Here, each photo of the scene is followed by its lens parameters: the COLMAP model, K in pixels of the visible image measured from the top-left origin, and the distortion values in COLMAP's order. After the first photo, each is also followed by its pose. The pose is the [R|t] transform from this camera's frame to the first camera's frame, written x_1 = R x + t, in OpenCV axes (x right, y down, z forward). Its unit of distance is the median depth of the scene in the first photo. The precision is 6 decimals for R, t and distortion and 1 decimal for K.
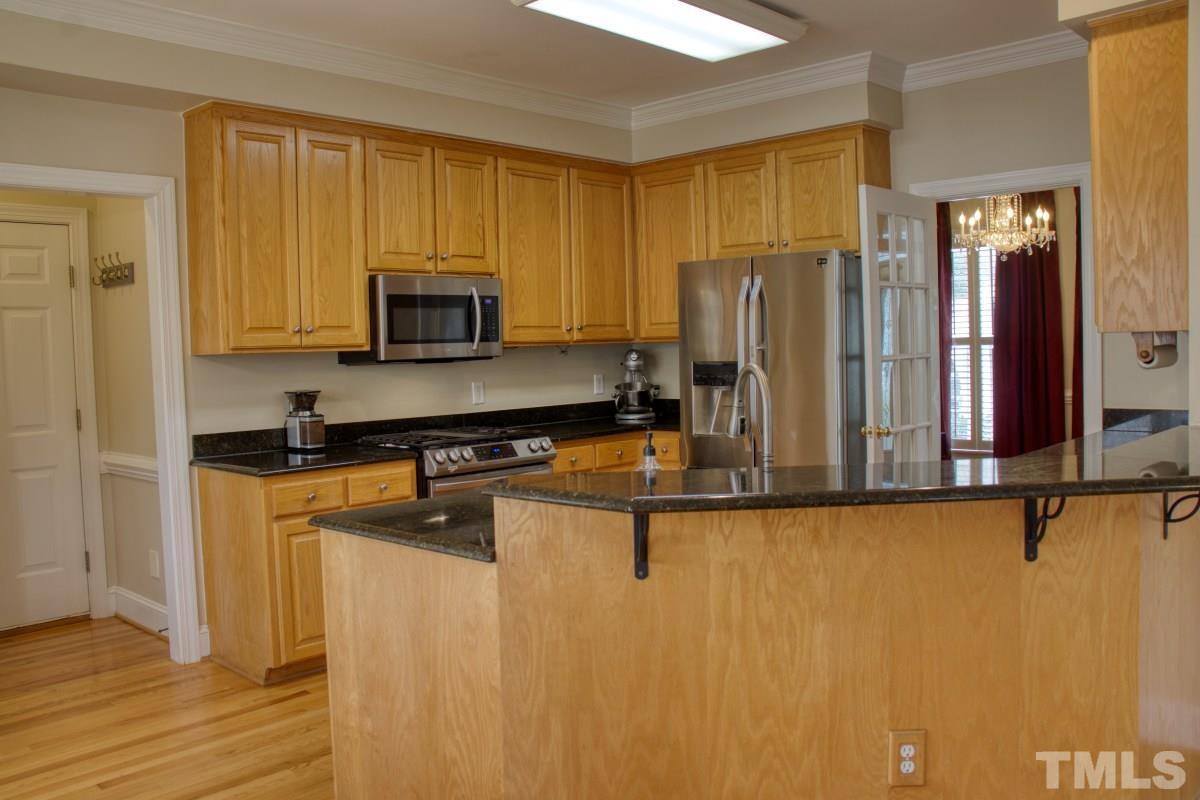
lens RADIAL K [[978.4, 0, 588.5], [0, 978.4, 403.0], [0, 0, 1]] dist [-0.102576, 0.036693]
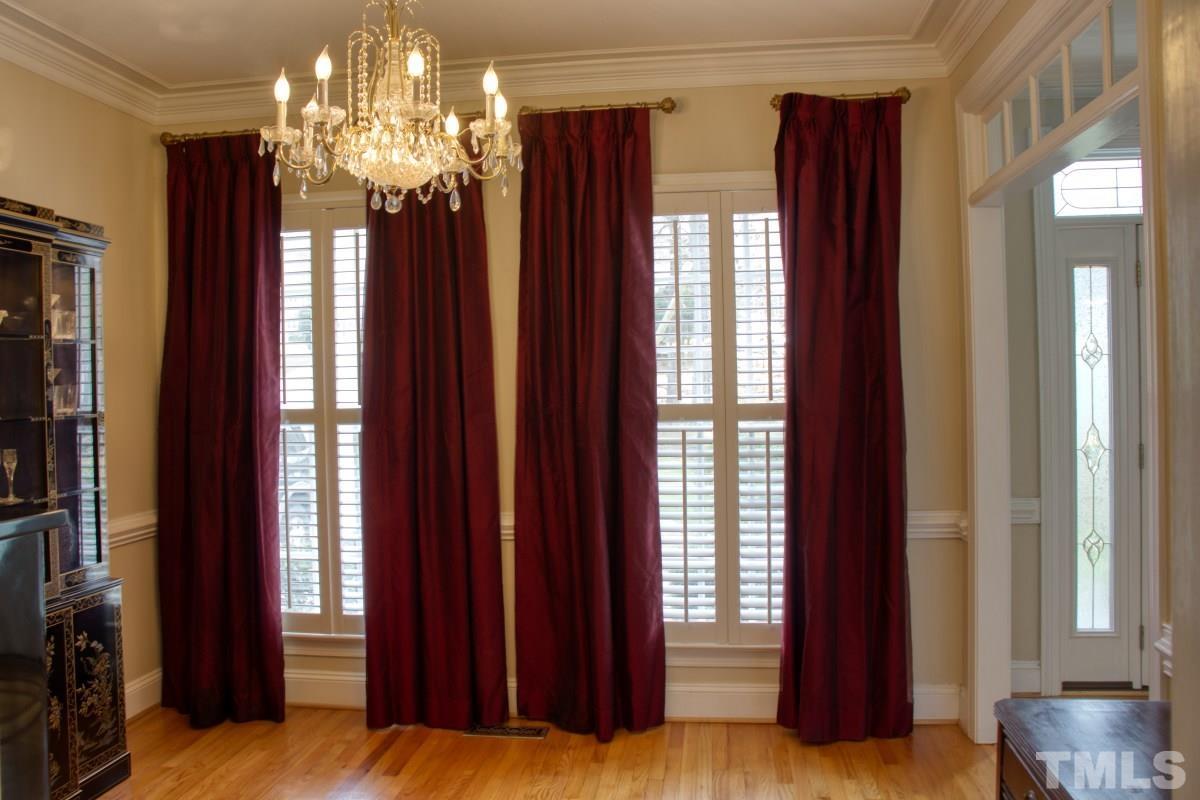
lens RADIAL K [[978.4, 0, 601.4], [0, 978.4, 388.4], [0, 0, 1]] dist [-0.102576, 0.036693]
pose [[0.798067, 0.016400, 0.602345, 0.379011], [0.028725, 0.997458, -0.065216, -0.075146], [-0.601883, 0.069349, 0.795567, 0.914019]]
